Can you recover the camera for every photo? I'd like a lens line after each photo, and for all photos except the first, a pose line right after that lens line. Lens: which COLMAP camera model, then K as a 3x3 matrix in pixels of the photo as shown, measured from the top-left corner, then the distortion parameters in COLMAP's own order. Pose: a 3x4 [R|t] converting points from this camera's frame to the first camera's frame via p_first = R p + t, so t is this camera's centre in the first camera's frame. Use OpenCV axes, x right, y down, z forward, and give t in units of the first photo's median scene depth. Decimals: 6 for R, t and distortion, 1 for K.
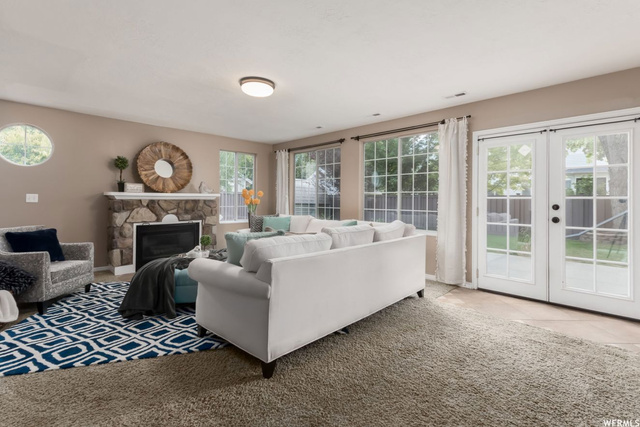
lens RADIAL K [[298.9, 0, 319.7], [0, 298.9, 189.2], [0, 0, 1]] dist [-0.000065, -0.000149]
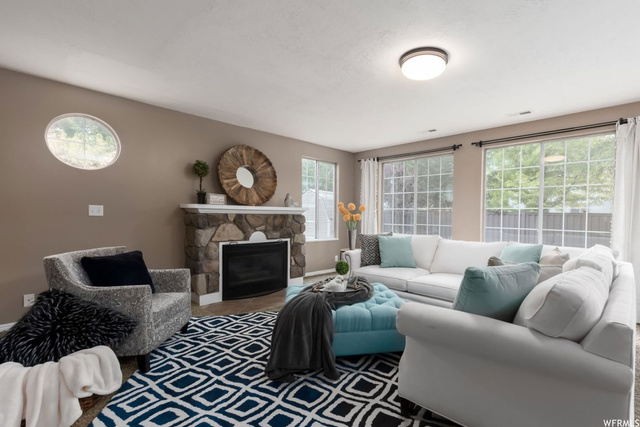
lens RADIAL K [[280.1, 0, 320.0], [0, 280.1, 213.5], [0, 0, 1]] dist [0.017885, 0.000028]
pose [[0.999534, 0.010885, 0.028517, -0.364119], [-0.011842, 0.999365, 0.033614, 0.005262], [-0.028133, -0.033936, 0.999028, 0.217747]]
